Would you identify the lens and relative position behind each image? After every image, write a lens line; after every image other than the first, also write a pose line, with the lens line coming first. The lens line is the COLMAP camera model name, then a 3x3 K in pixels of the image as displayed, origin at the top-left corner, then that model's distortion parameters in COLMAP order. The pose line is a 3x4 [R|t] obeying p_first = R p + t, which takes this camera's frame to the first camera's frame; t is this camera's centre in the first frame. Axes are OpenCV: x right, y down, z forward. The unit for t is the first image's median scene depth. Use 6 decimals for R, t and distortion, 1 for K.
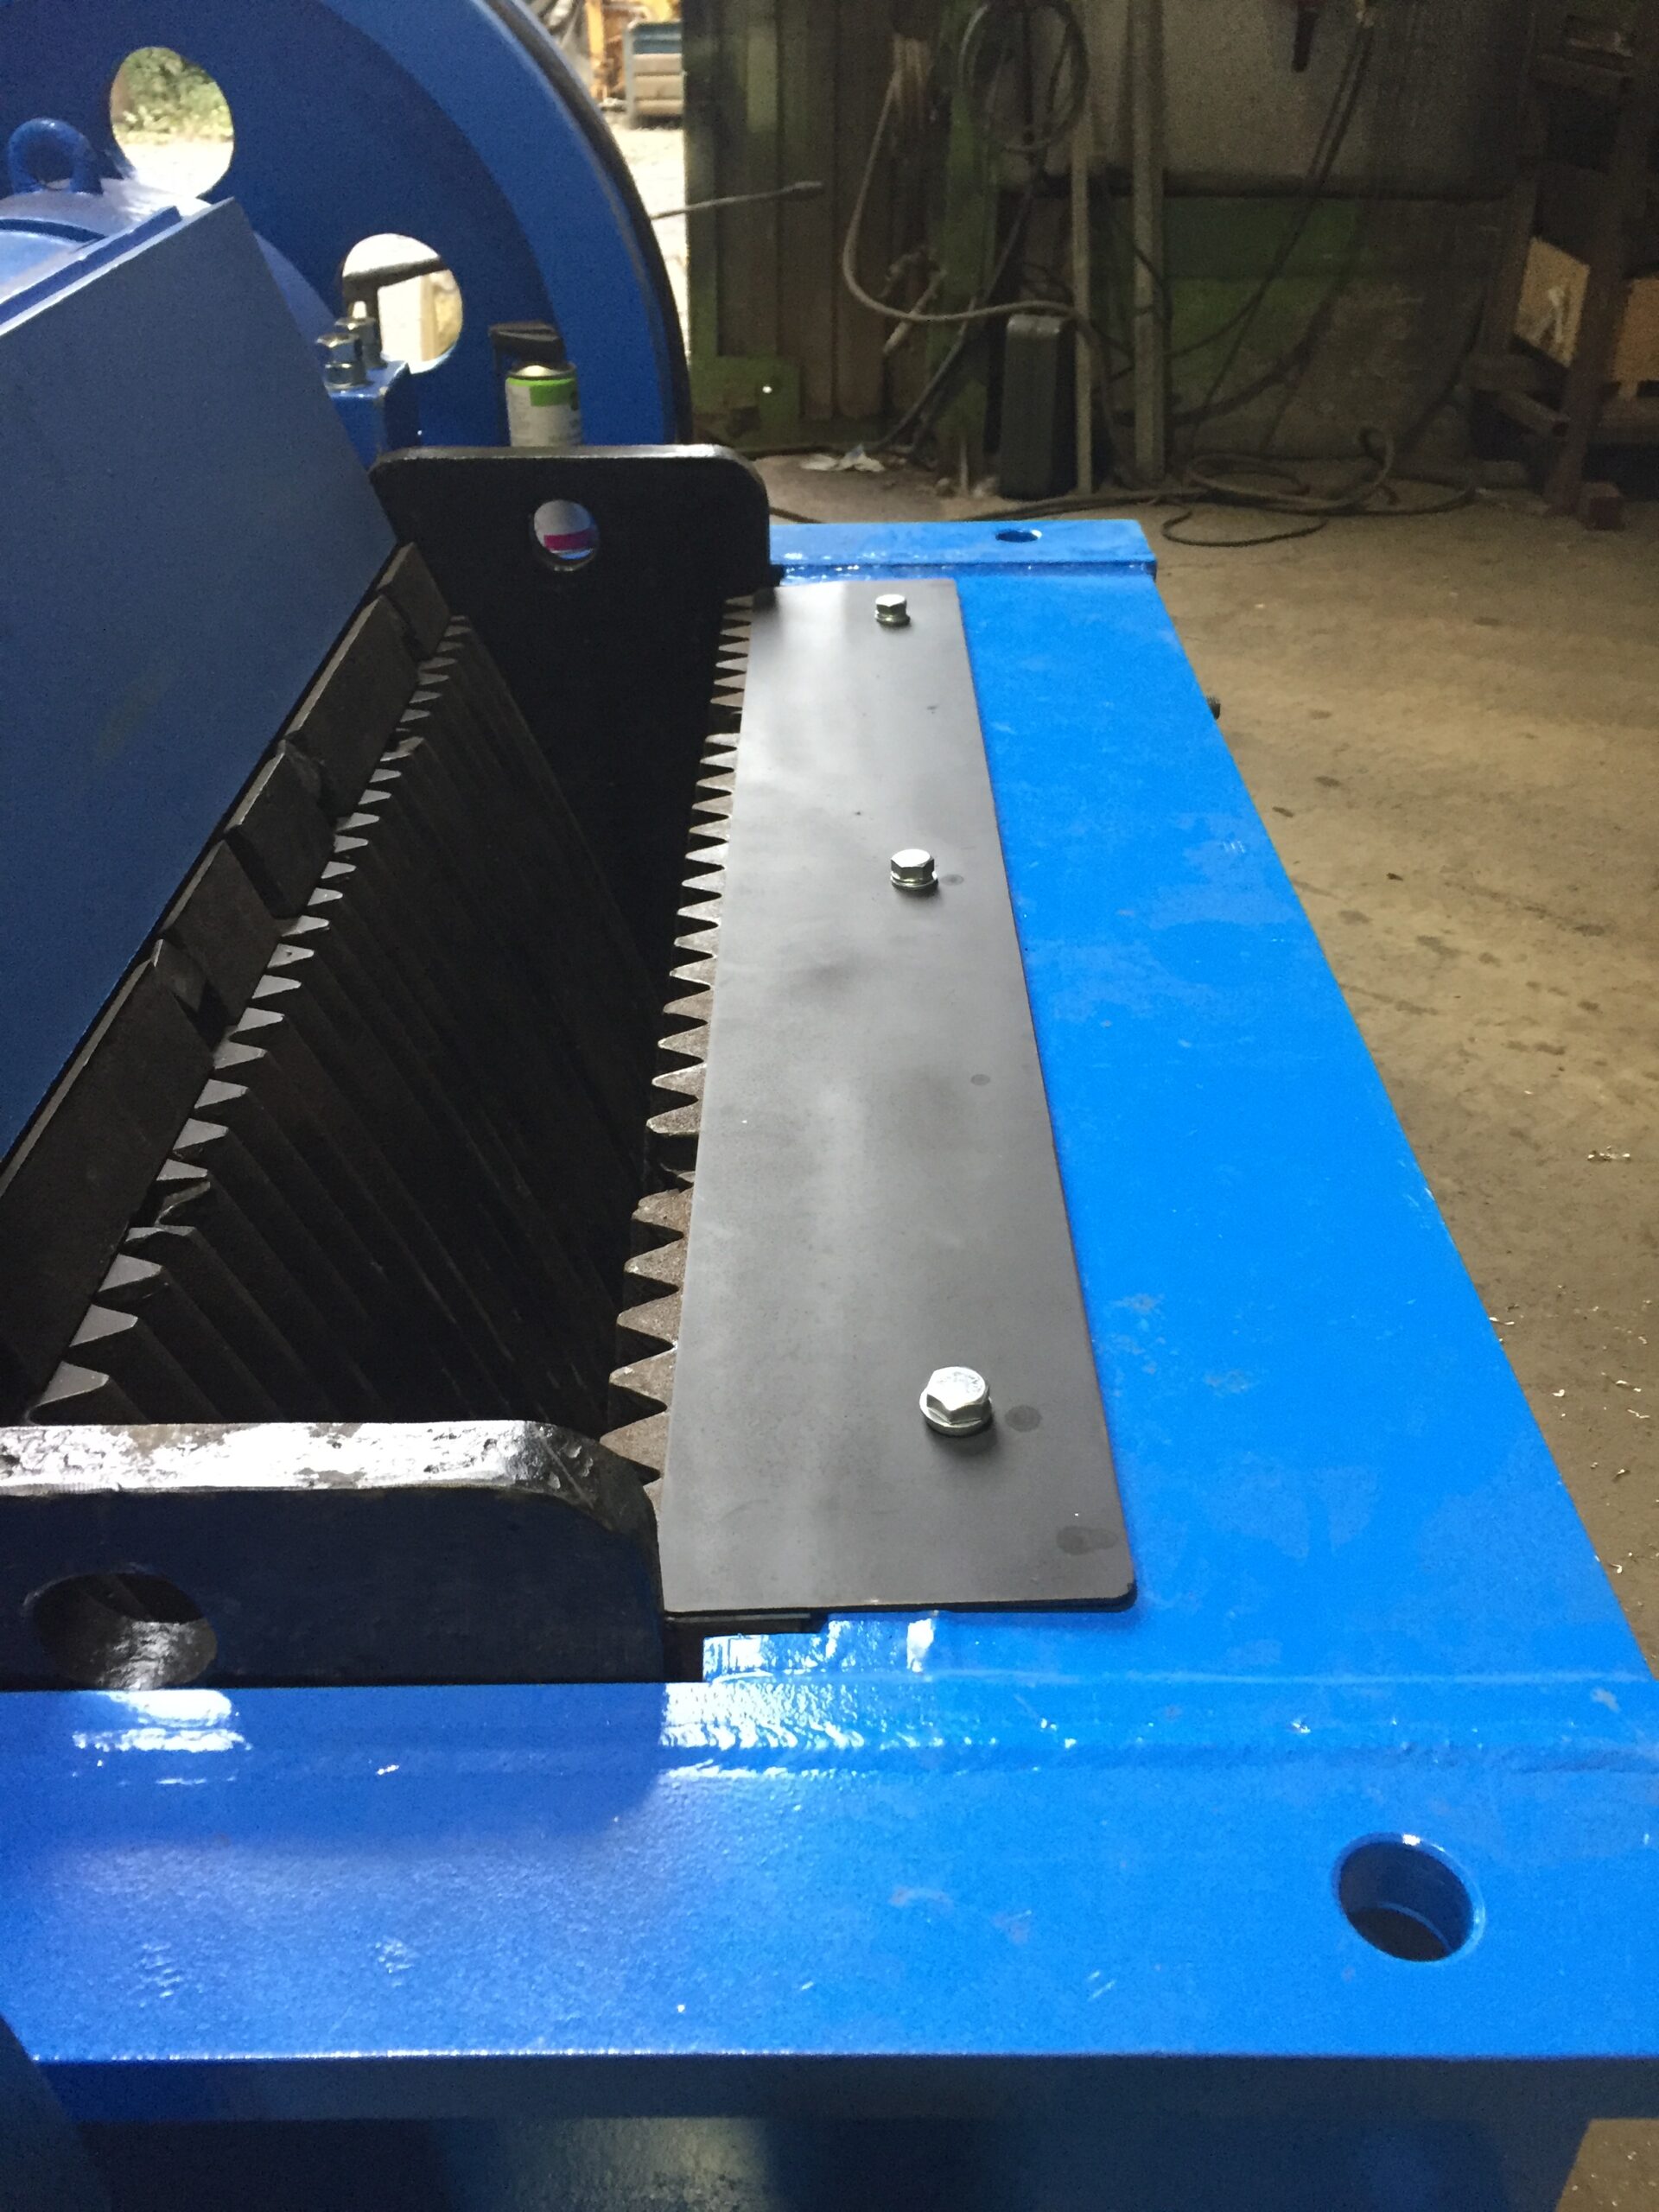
lens RADIAL K [[1883.7, 0, 829.1], [0, 1883.7, 1105.5], [0, 0, 1]] dist [0.051739, -0.059602]
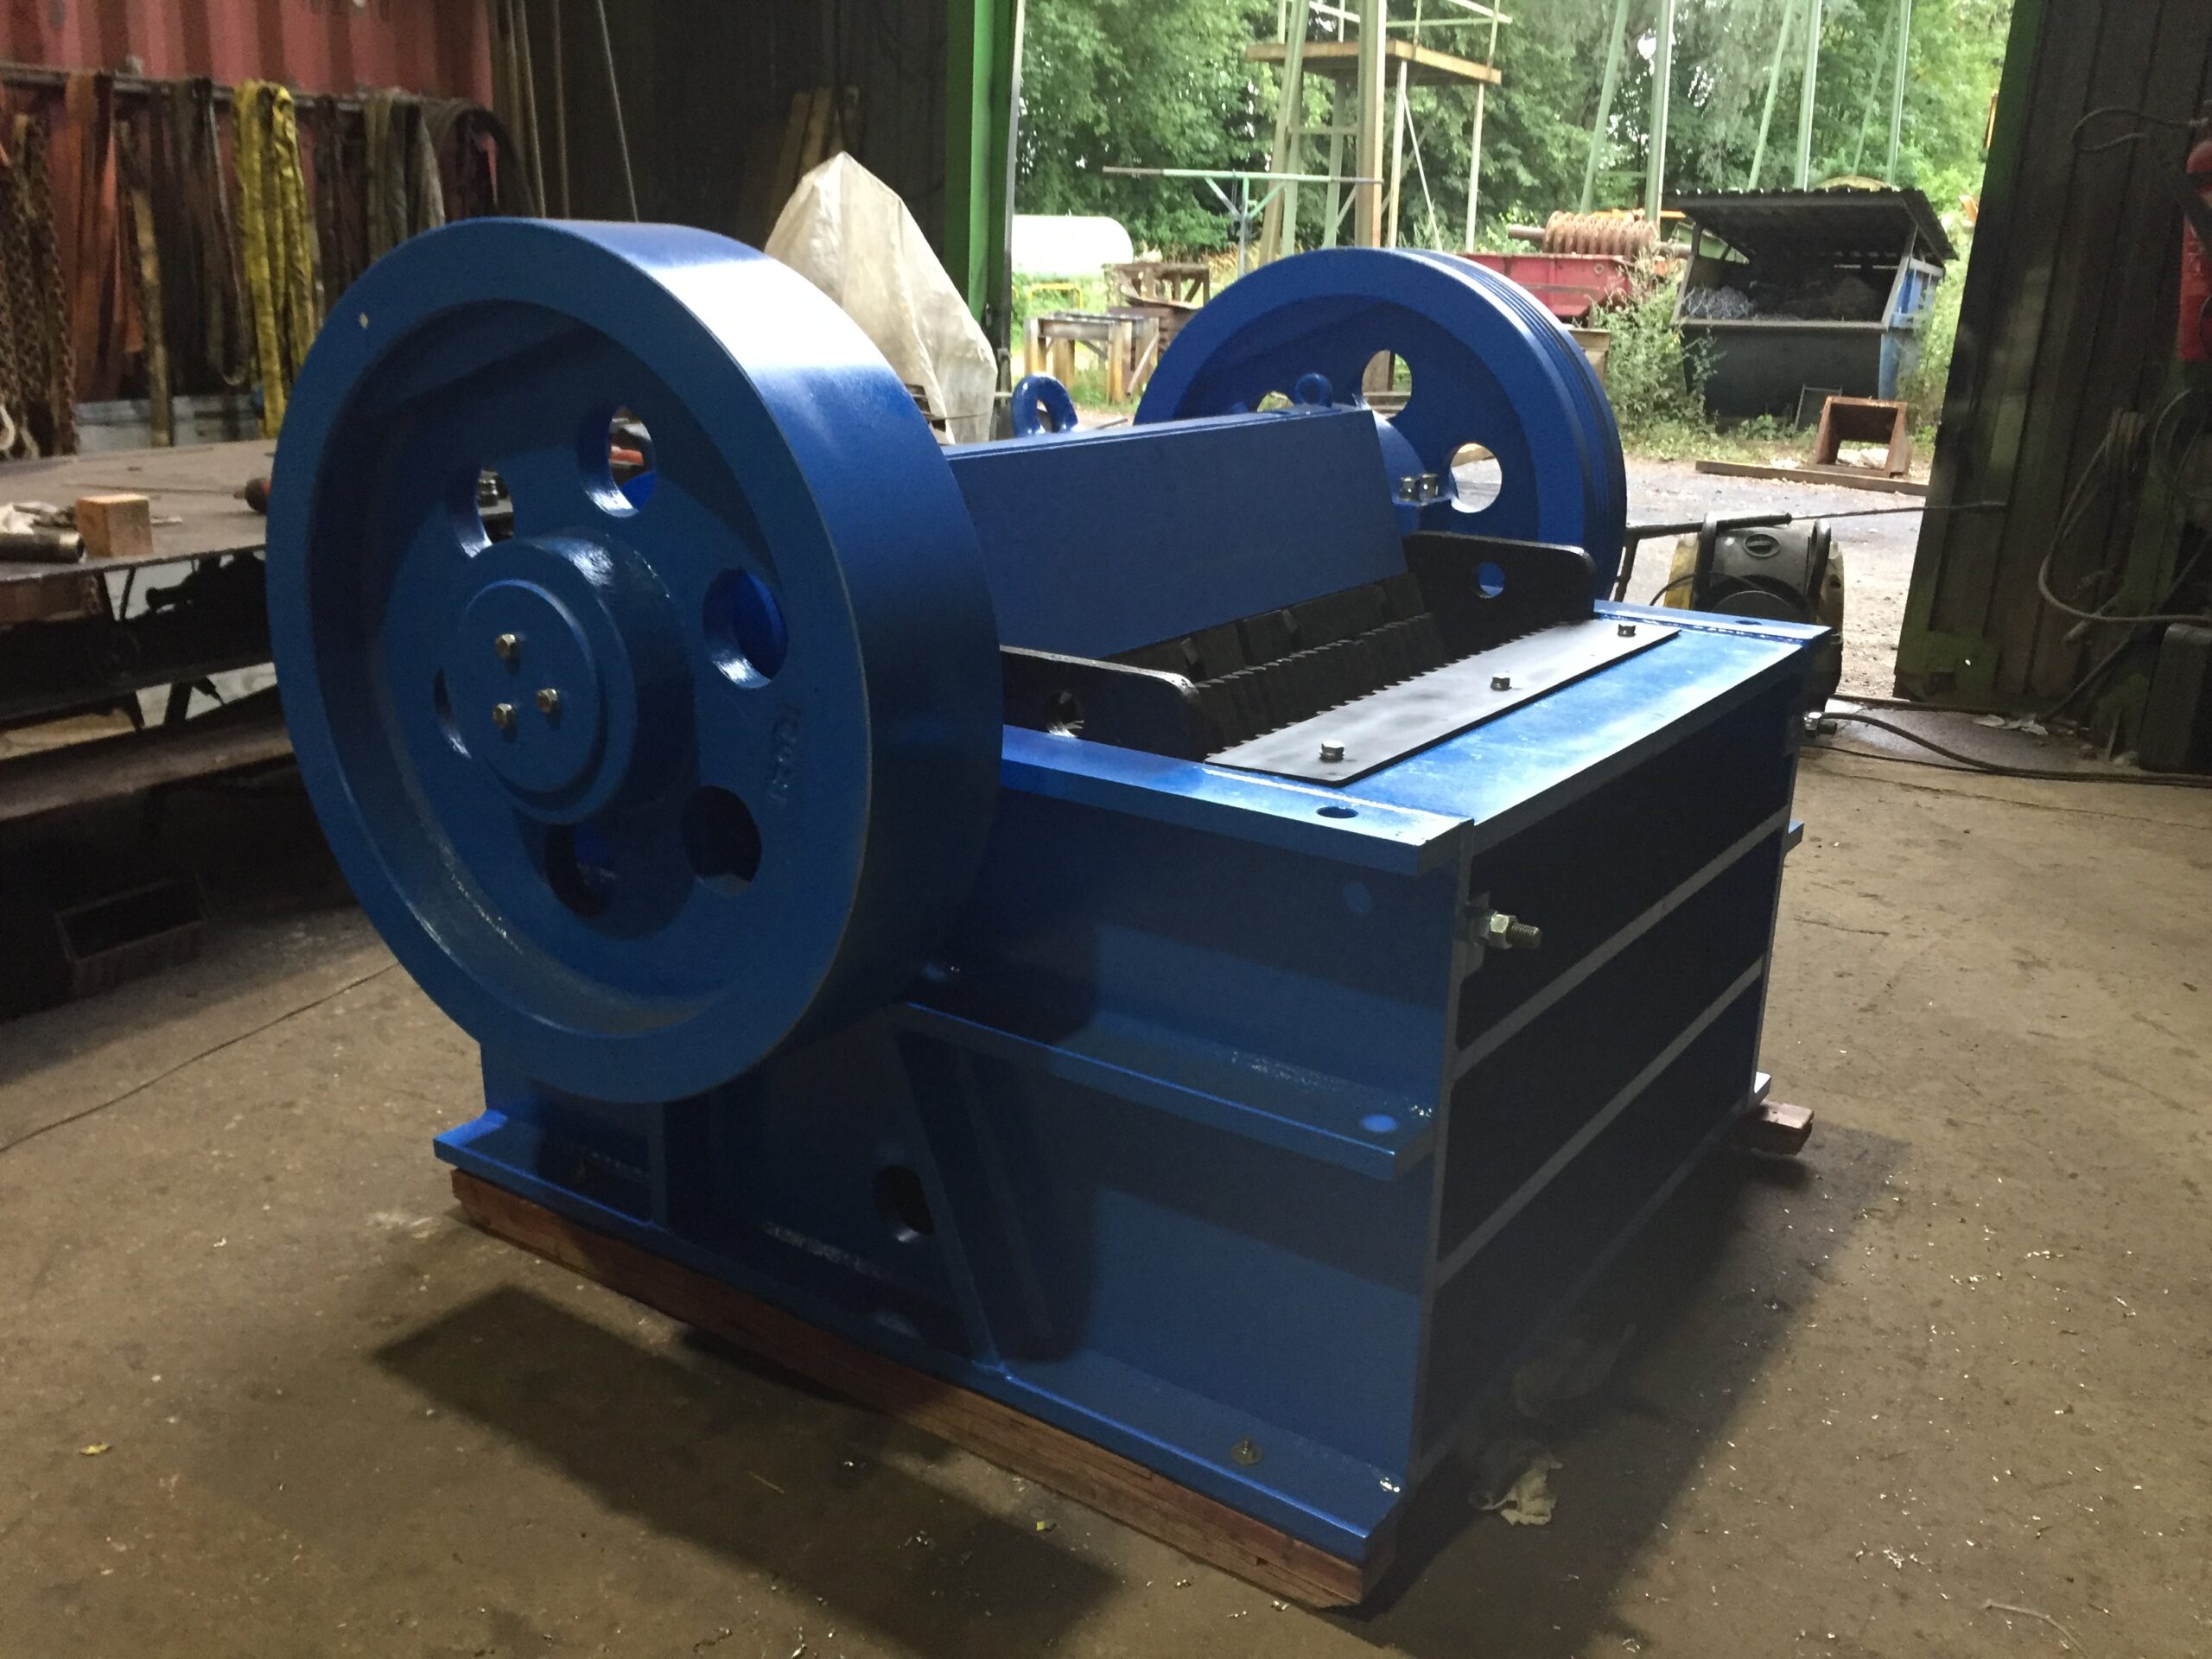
lens RADIAL K [[1883.7, 0, 1106.6], [0, 1883.7, 834.0], [0, 0, 1]] dist [0.051739, -0.059602]
pose [[0.821442, 0.195749, -0.535645, 0.202196], [-0.338551, 0.923218, -0.181801, 0.136286], [0.458930, 0.330682, 0.824641, -0.222020]]
